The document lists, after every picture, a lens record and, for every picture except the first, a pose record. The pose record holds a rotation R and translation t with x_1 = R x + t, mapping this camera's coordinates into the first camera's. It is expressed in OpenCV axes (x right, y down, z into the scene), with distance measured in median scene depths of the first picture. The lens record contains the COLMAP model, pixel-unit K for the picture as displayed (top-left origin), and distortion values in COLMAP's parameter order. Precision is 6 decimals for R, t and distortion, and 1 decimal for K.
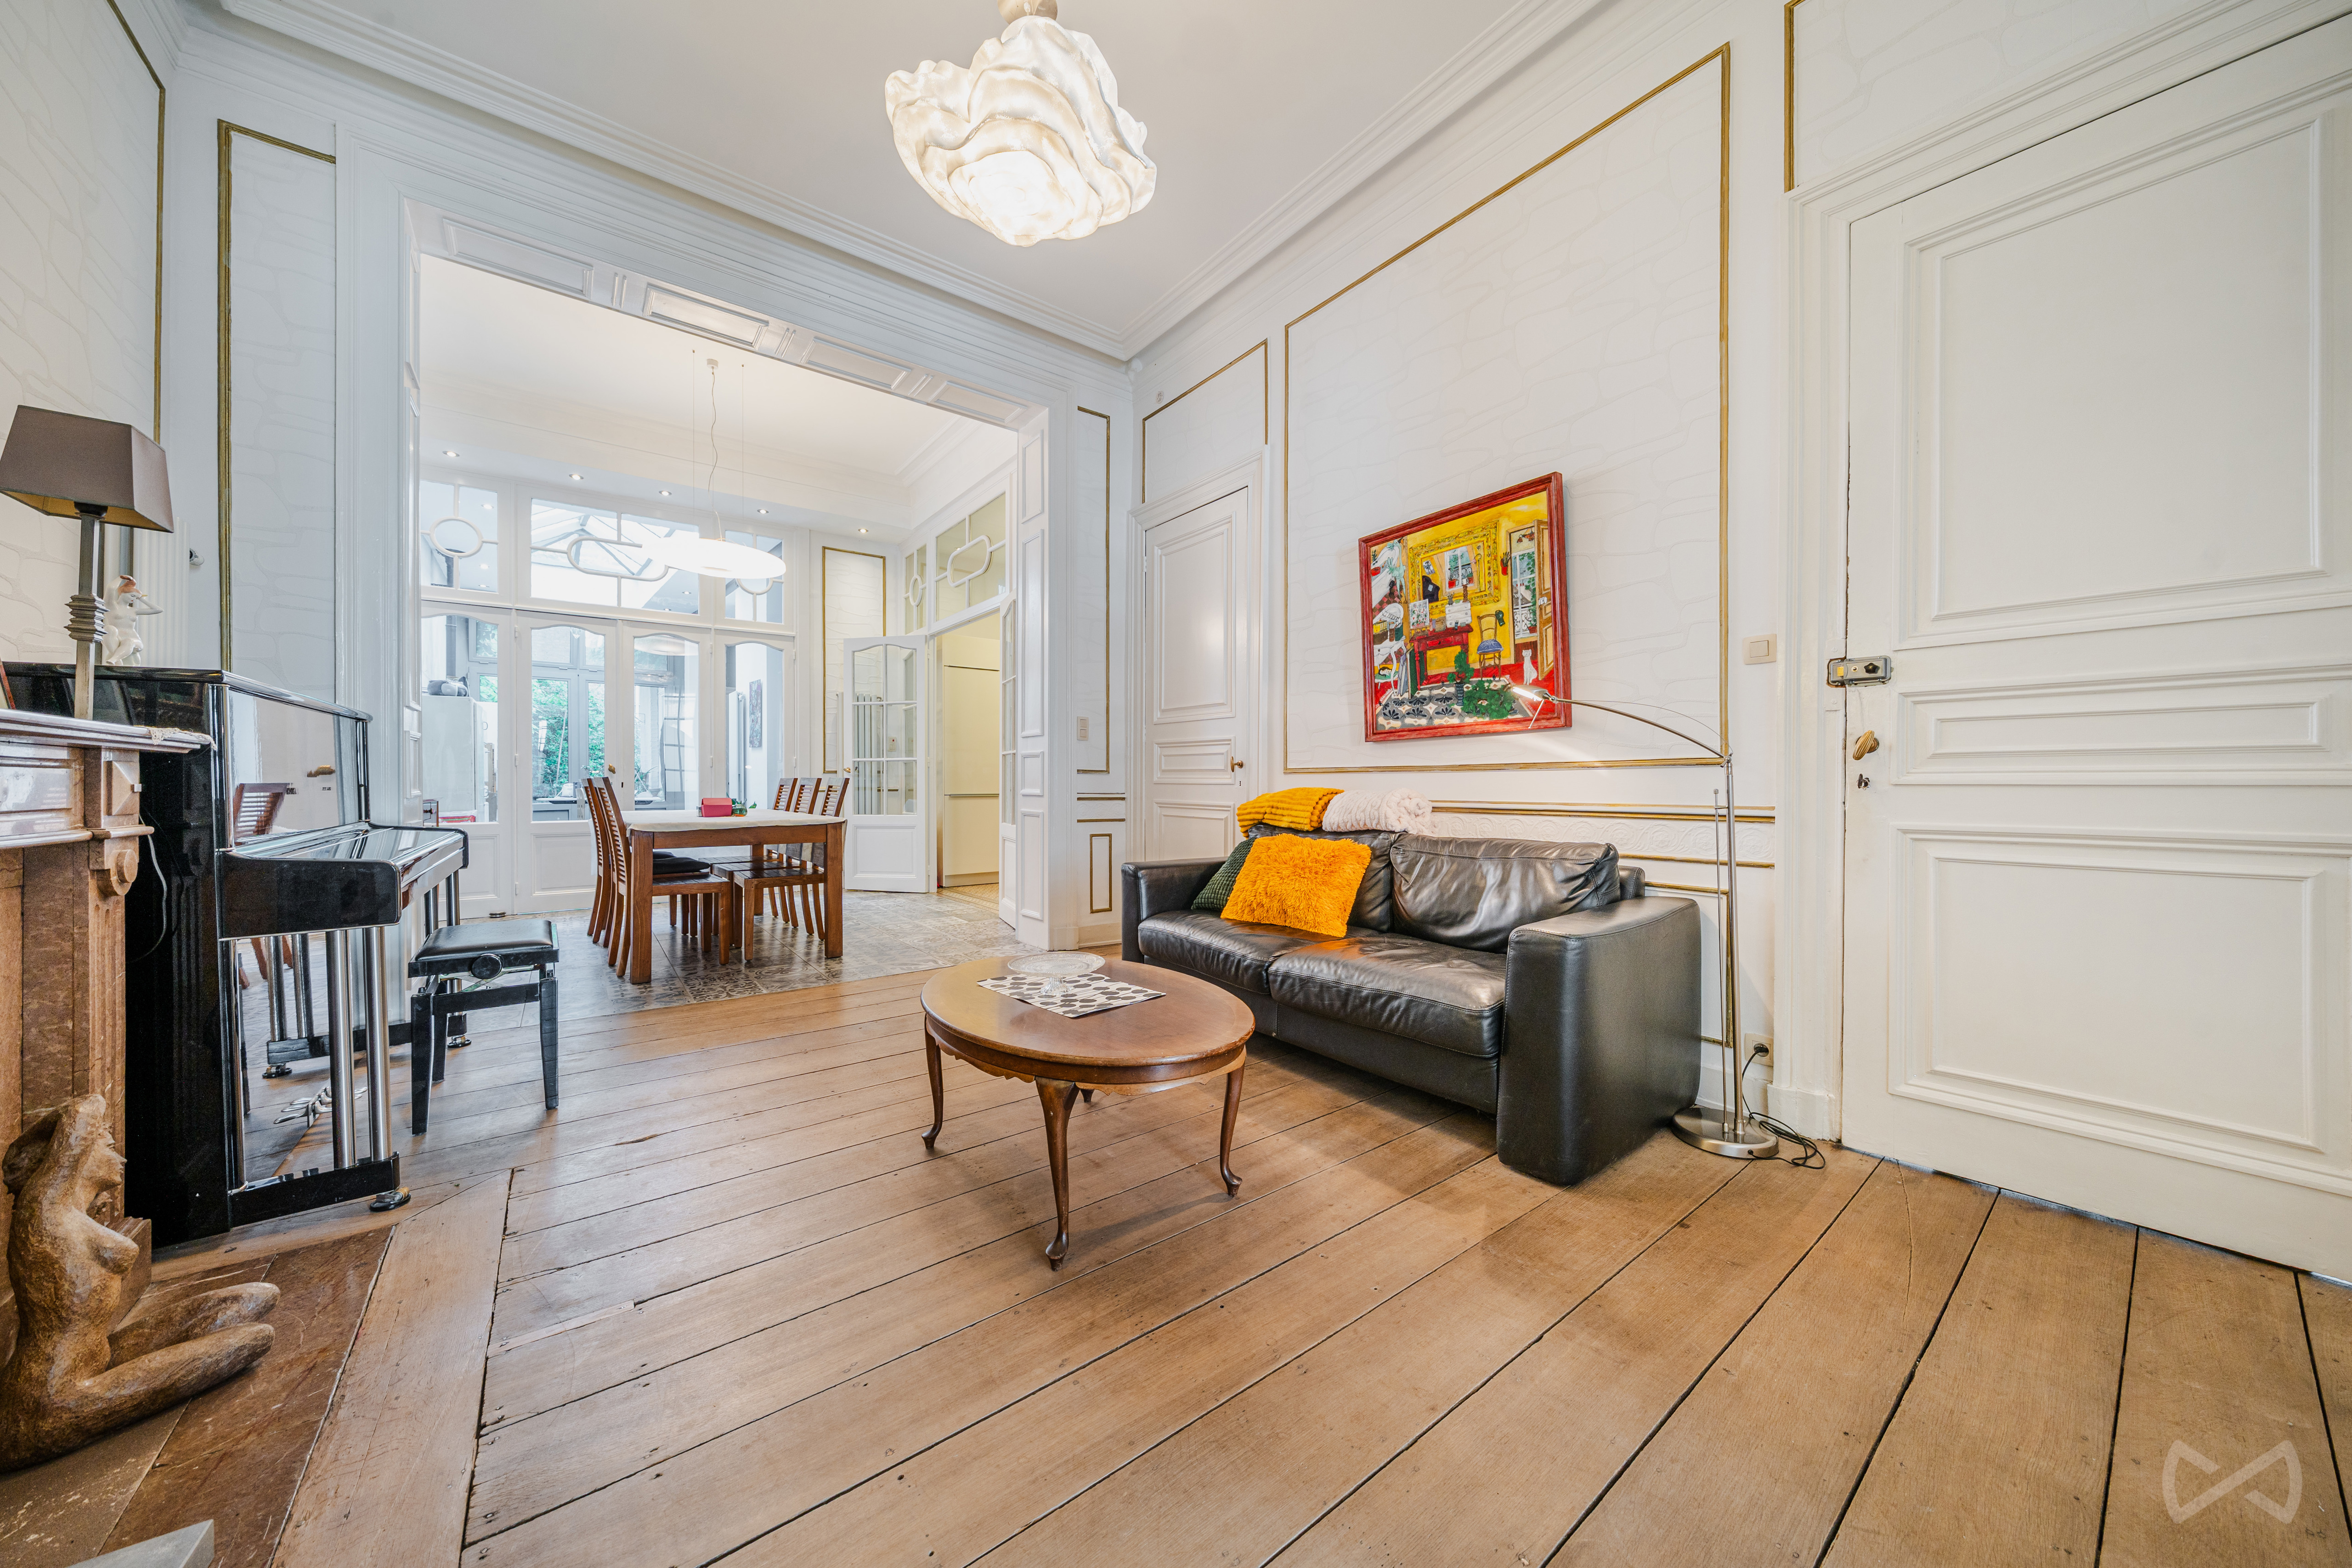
lens RADIAL K [[801.0, 0, 1181.3], [0, 801.0, 790.0], [0, 0, 1]] dist [0.000441, 0.000100]
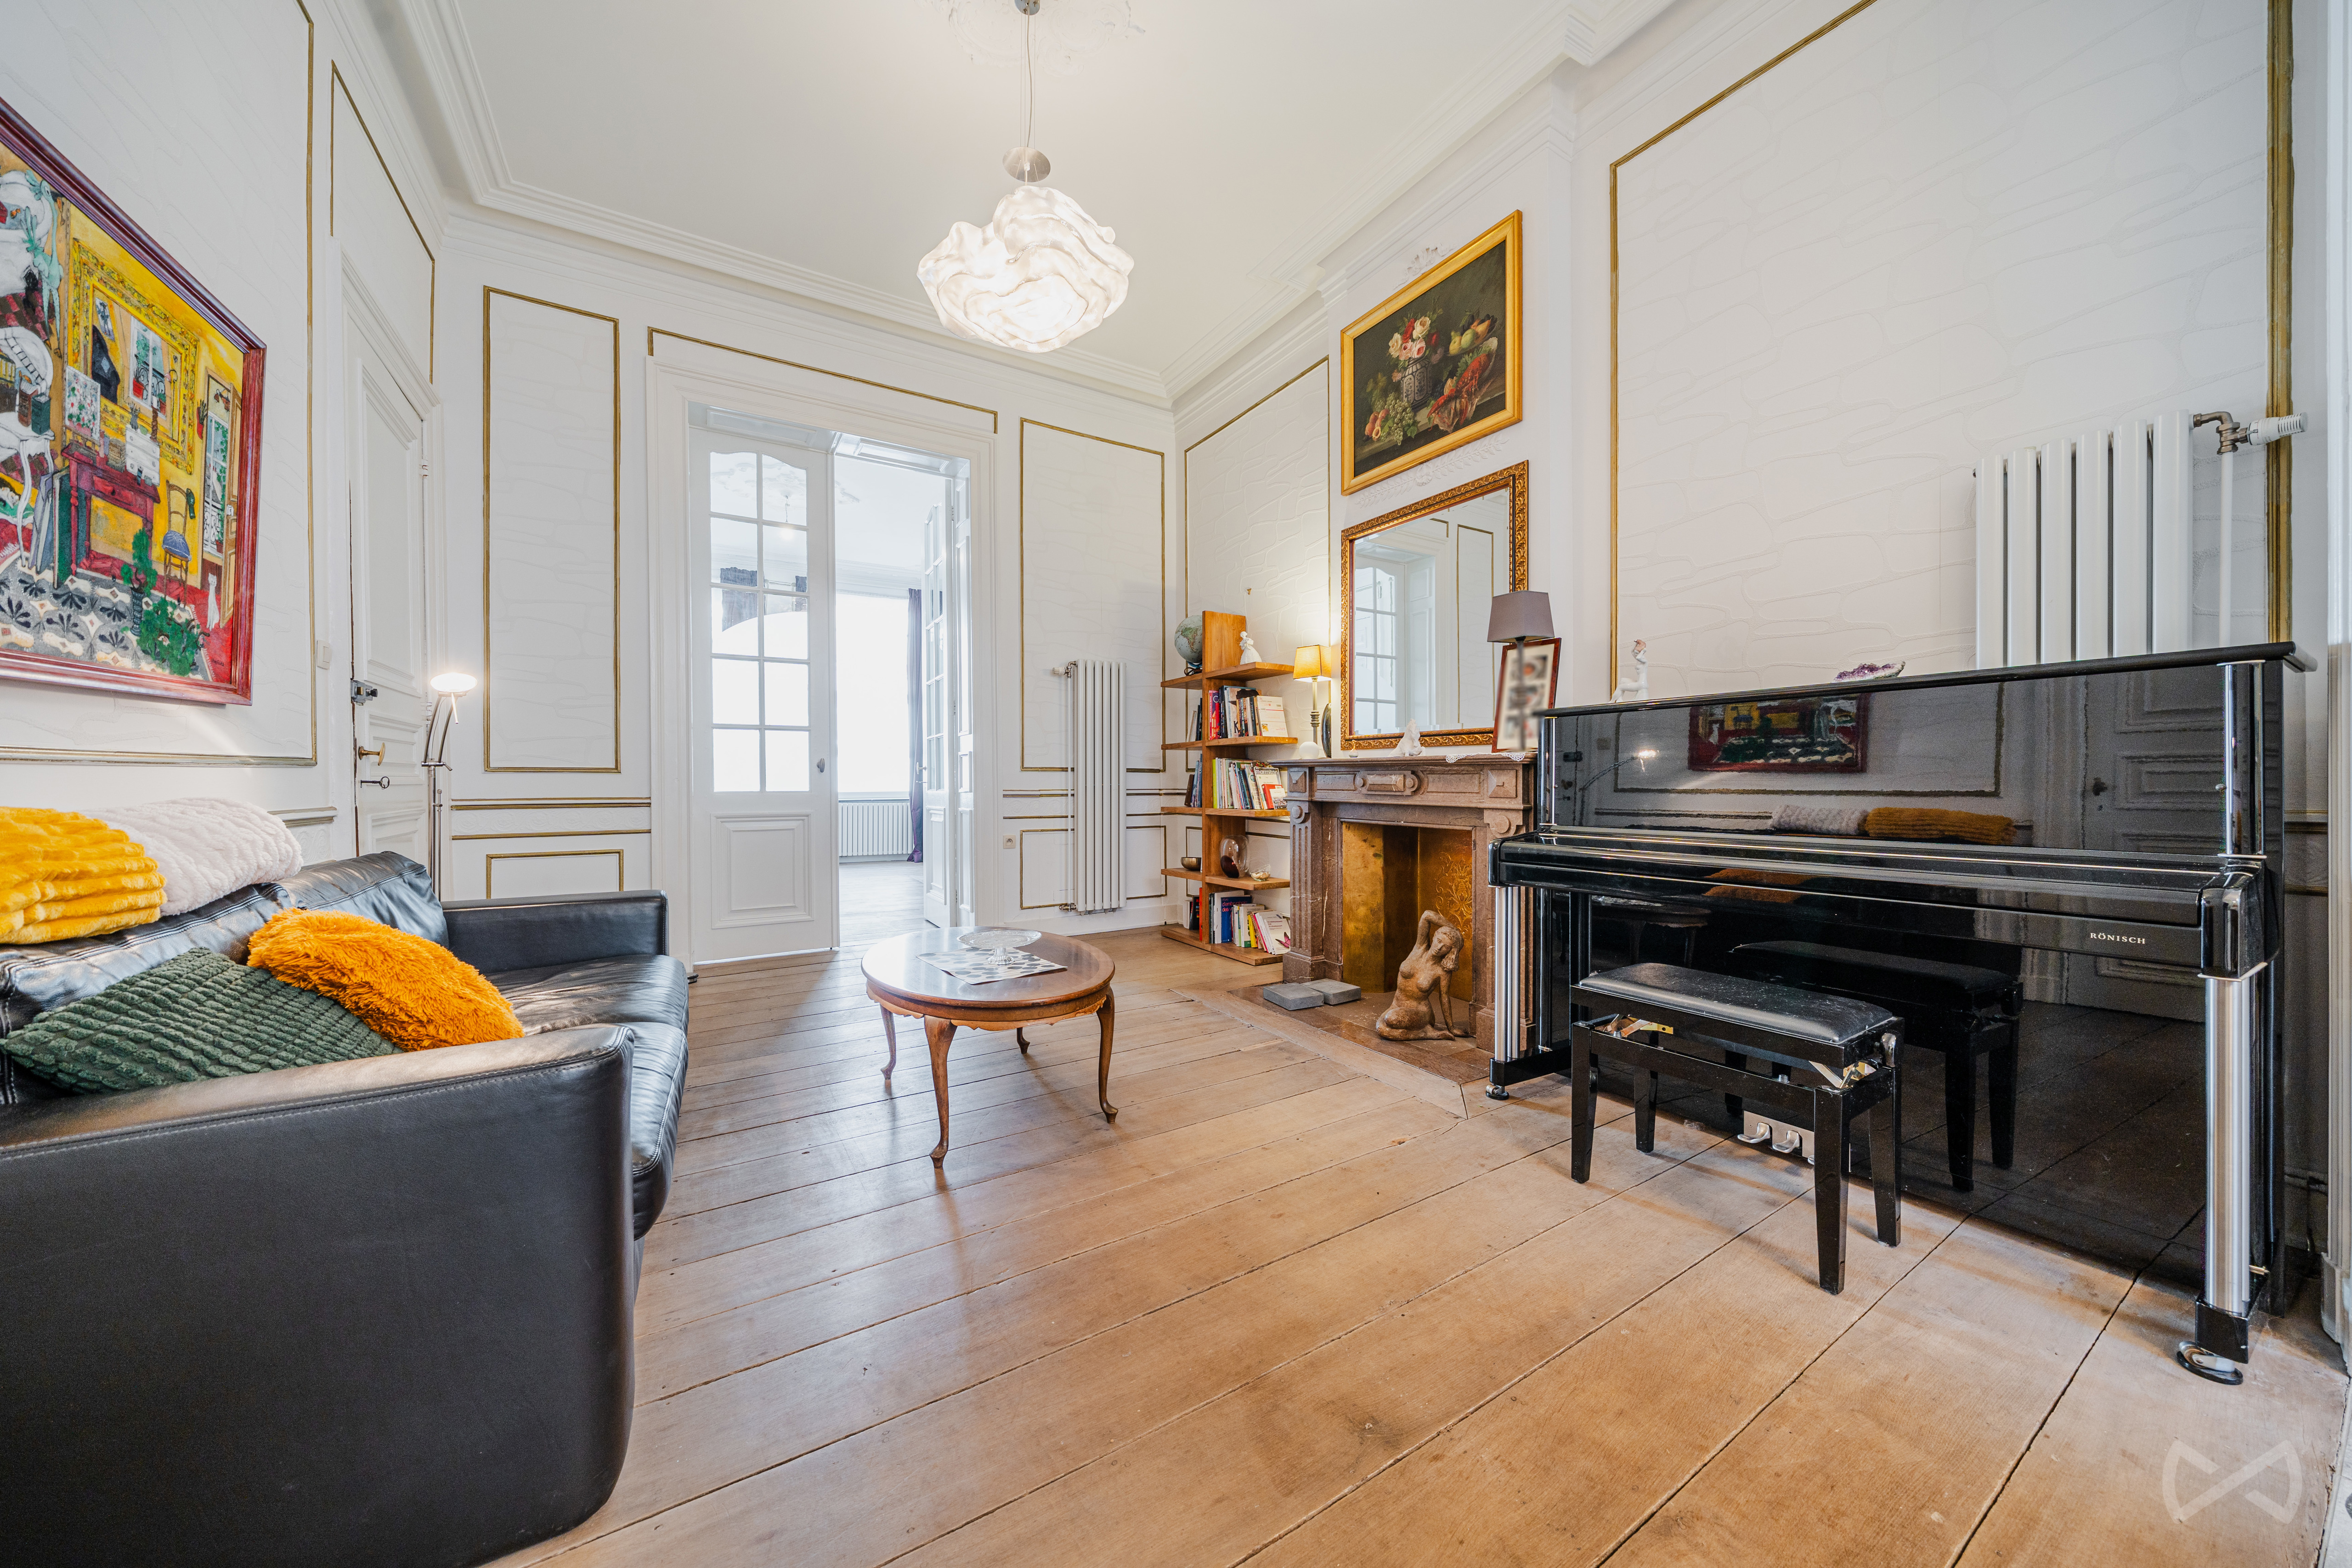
lens RADIAL K [[801.0, 0, 1177.8], [0, 801.0, 776.2], [0, 0, 1]] dist [0.000441, 0.000100]
pose [[-0.994164, 0.001375, 0.107871, -0.367878], [0.002450, 0.999949, 0.009826, -0.020081], [-0.107852, 0.010033, -0.994116, 1.462724]]
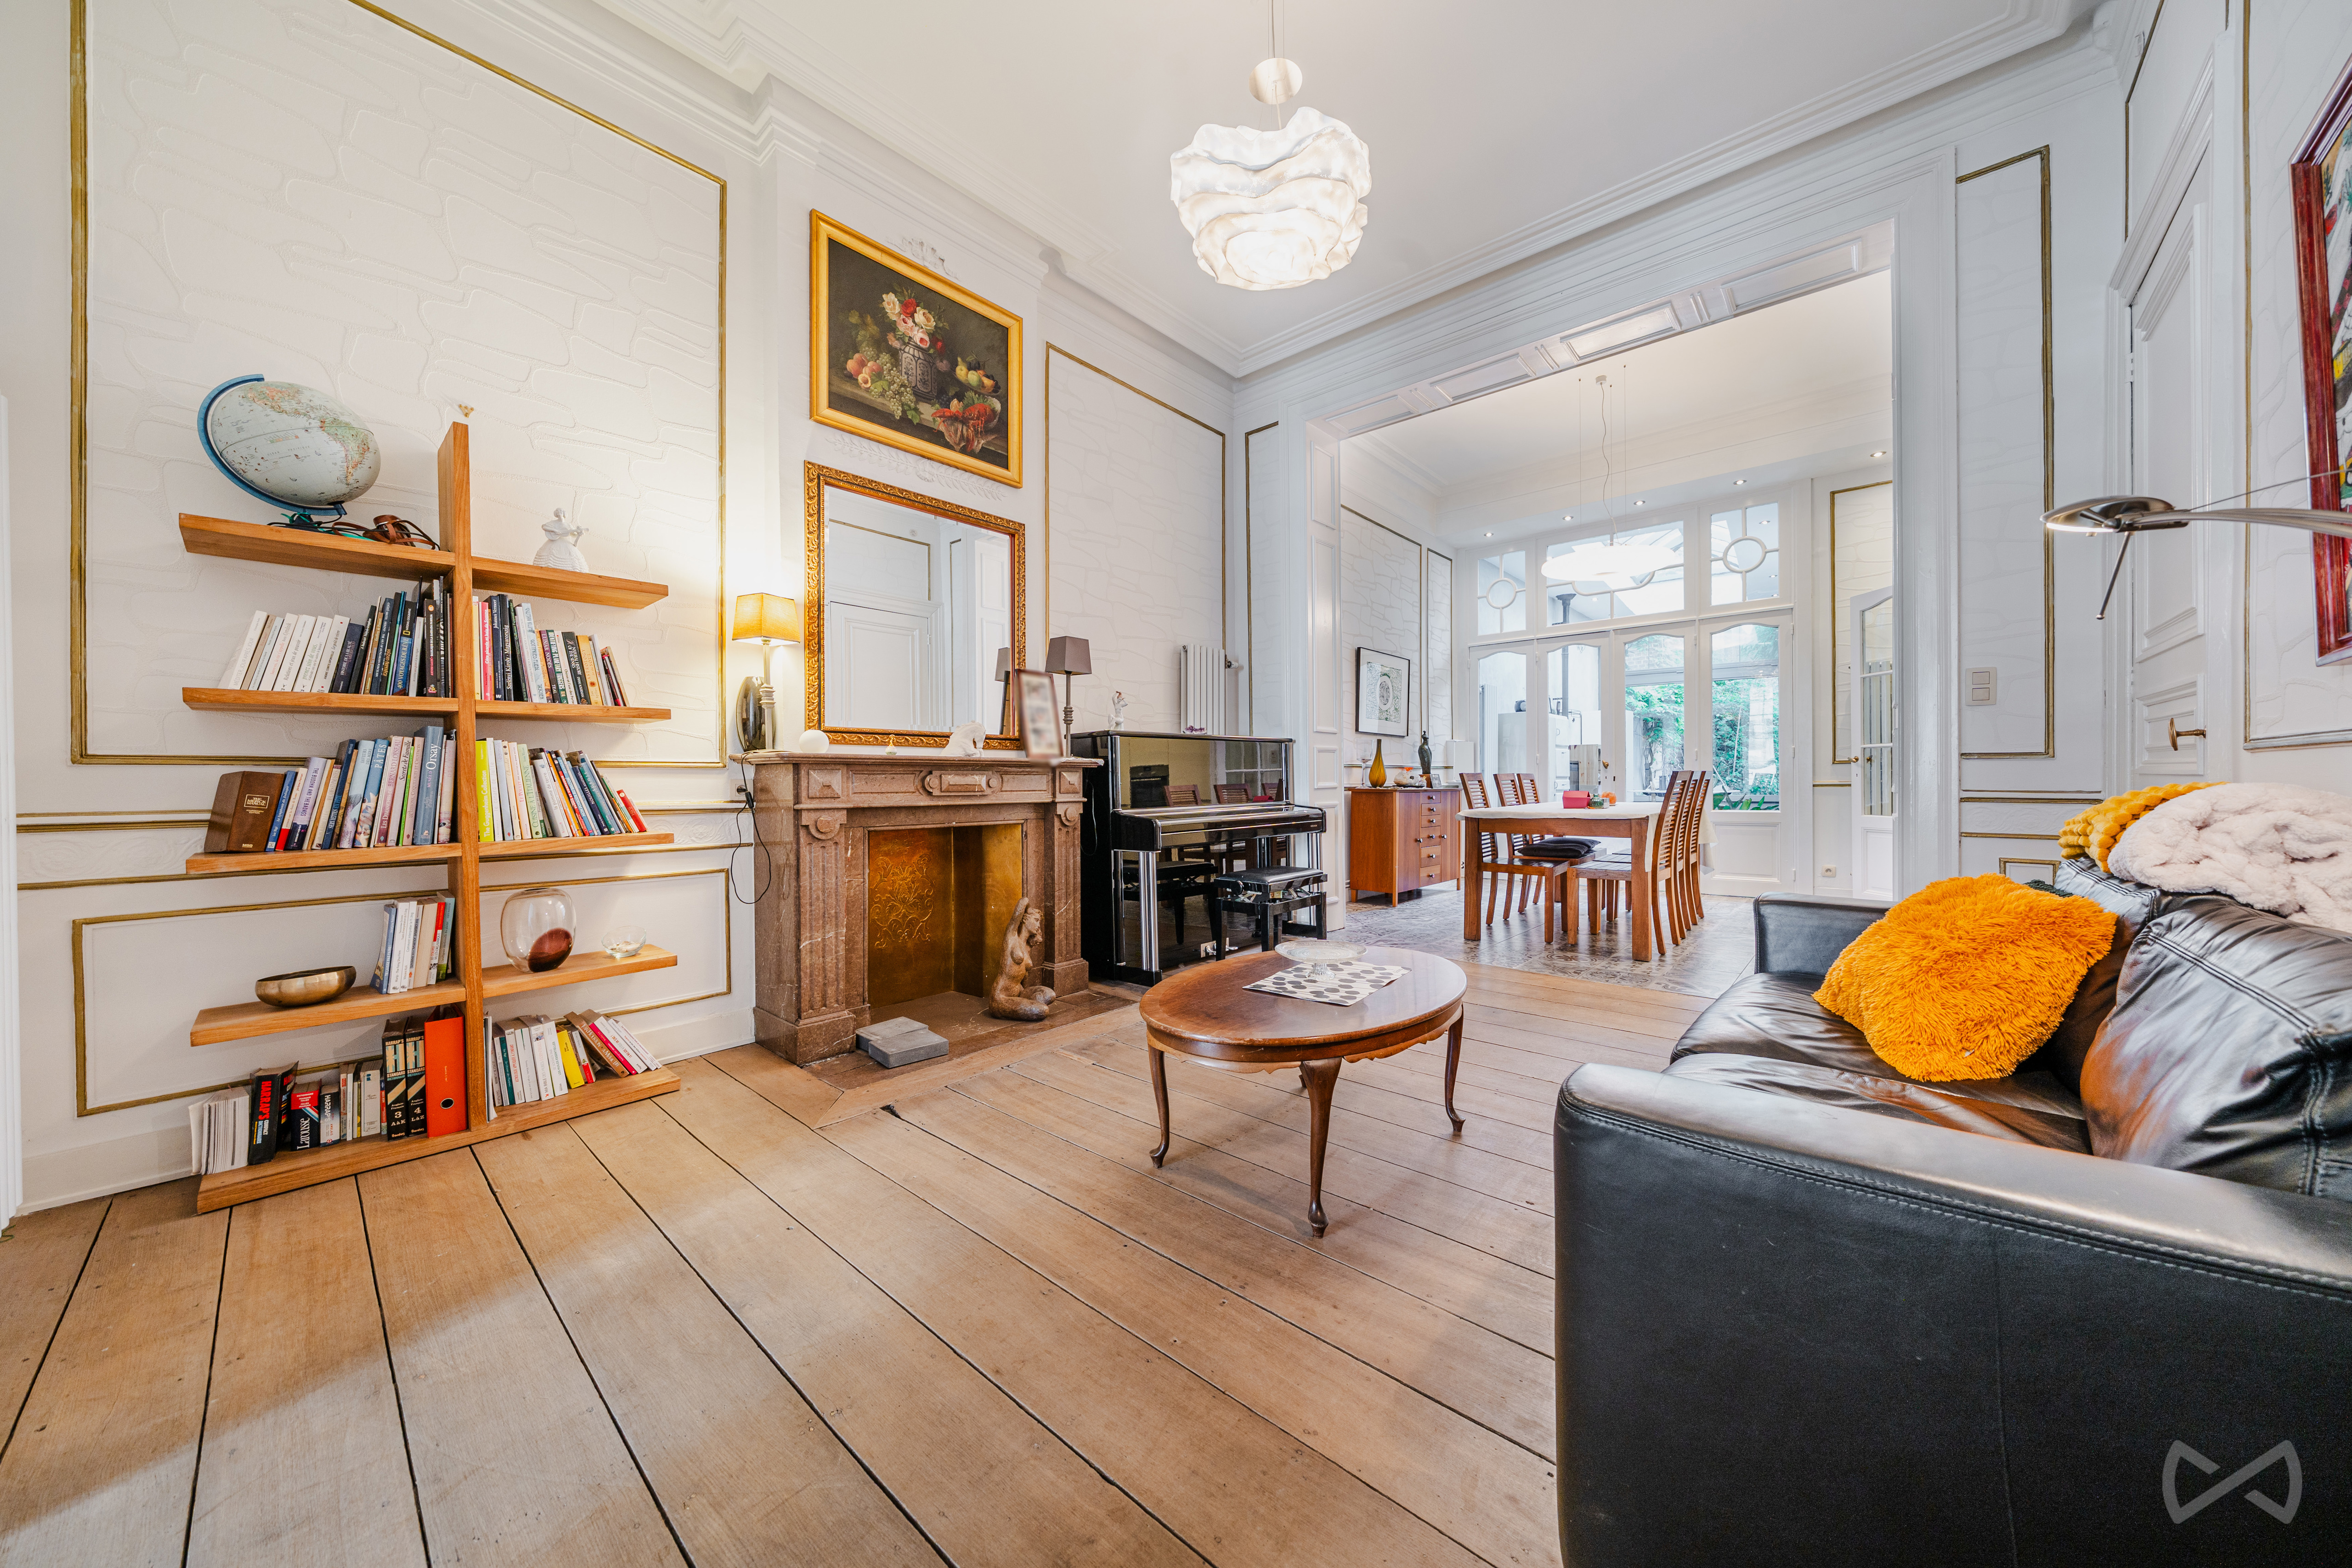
lens RADIAL K [[801.0, 0, 1178.4], [0, 801.0, 780.5], [0, 0, 1]] dist [0.000441, 0.000100]
pose [[0.179335, 0.000275, -0.983788, 0.577748], [-0.002931, 0.999996, -0.000255, -0.003550], [0.983784, 0.002930, 0.179335, 0.429733]]
